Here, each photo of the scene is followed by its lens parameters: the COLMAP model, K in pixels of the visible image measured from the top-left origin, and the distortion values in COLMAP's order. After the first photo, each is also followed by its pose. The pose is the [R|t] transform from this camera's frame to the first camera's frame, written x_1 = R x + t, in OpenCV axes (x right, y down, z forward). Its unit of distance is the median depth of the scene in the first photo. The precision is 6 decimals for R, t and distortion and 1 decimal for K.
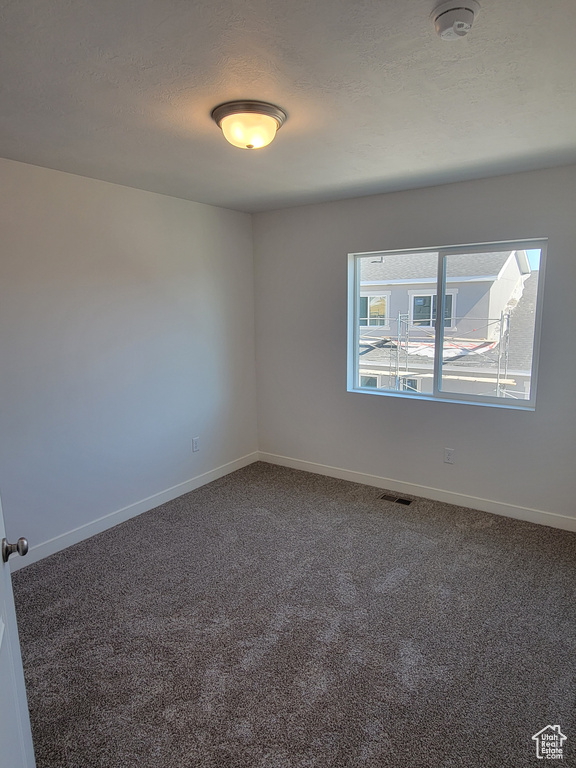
lens RADIAL K [[462.5, 0, 288.0], [0, 462.5, 384.0], [0, 0, 1]] dist [-0.005849, -0.001097]
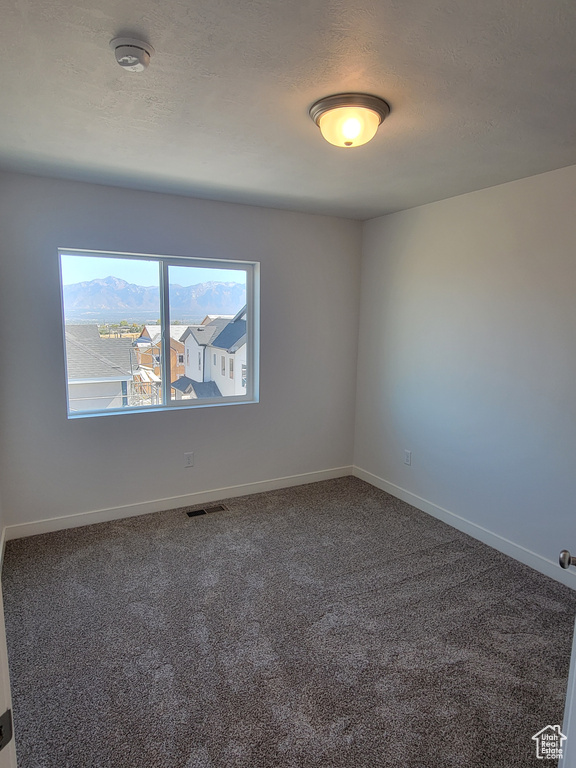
lens RADIAL K [[462.5, 0, 288.0], [0, 462.5, 384.0], [0, 0, 1]] dist [-0.005849, -0.001097]
pose [[0.481791, -0.116351, 0.868528, -0.474733], [0.140797, 0.988547, 0.054326, -0.042548], [-0.864901, 0.096112, 0.492655, 0.320051]]
